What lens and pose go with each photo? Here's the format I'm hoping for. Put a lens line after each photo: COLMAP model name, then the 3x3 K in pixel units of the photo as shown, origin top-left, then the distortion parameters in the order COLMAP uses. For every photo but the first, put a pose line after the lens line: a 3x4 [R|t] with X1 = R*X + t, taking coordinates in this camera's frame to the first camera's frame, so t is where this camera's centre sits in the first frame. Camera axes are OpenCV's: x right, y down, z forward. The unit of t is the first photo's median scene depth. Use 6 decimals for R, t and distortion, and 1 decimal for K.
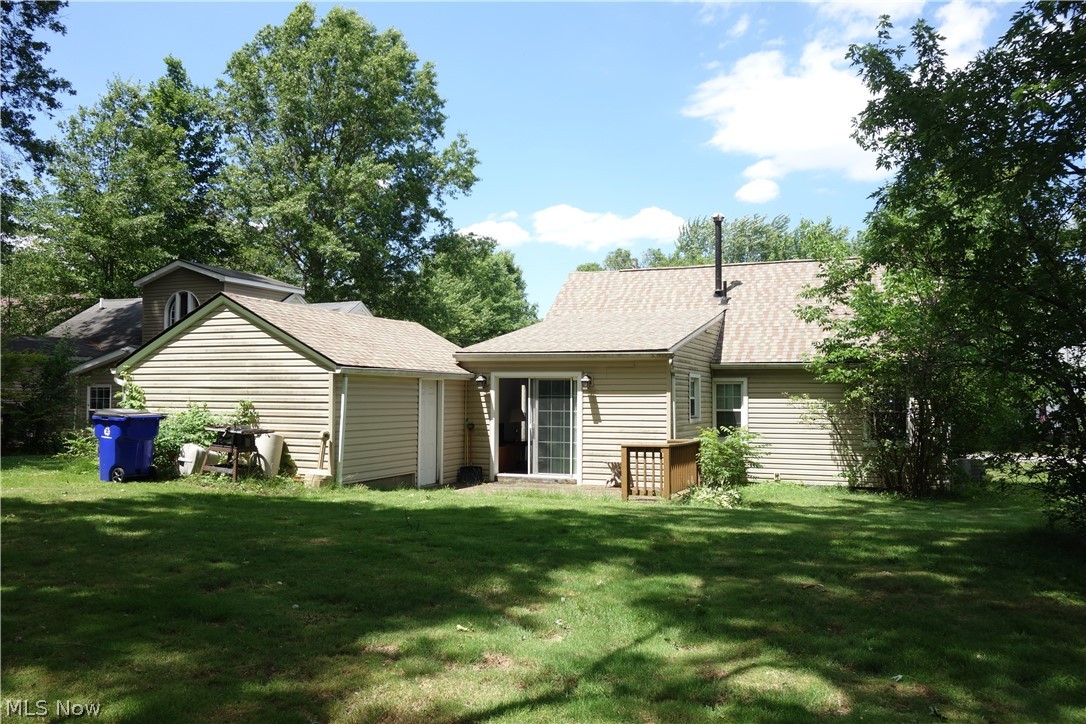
lens RADIAL K [[874.4, 0, 543.0], [0, 874.4, 387.9], [0, 0, 1]] dist [0.073648, 0.000006]
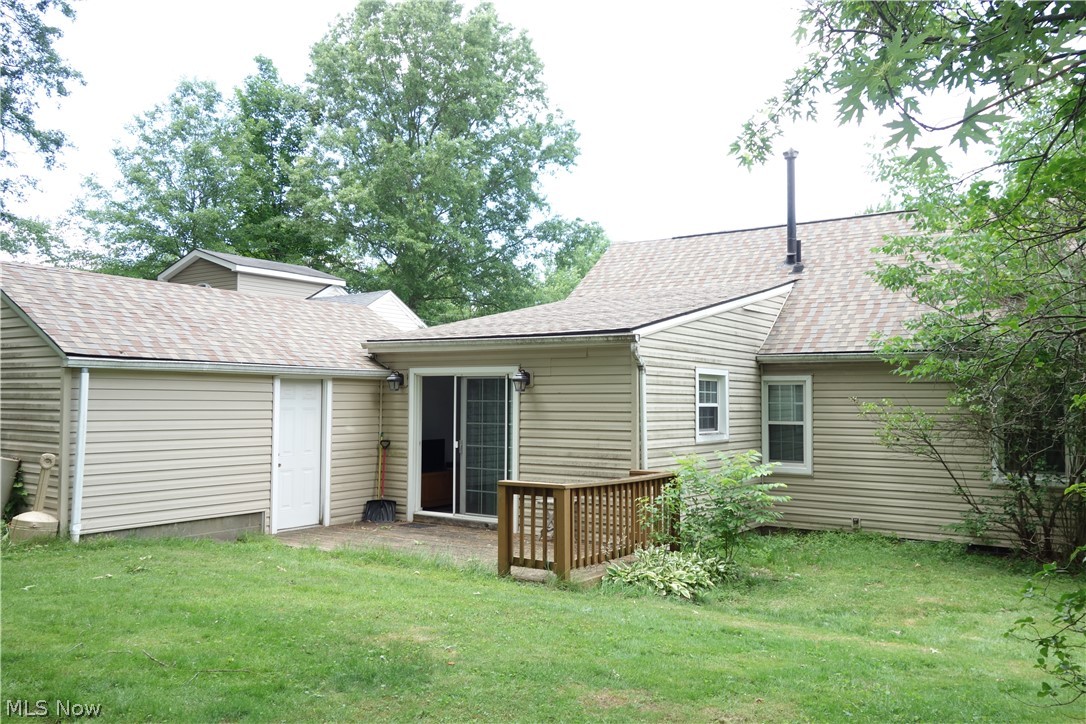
lens RADIAL K [[863.8, 0, 543.0], [0, 863.8, 362.0], [0, 0, 1]] dist [0.005432, -0.001140]
pose [[0.971778, -0.009153, -0.235719, 0.176126], [0.000752, 0.999362, -0.035705, 0.001896], [0.235896, 0.034520, 0.971165, 0.281712]]
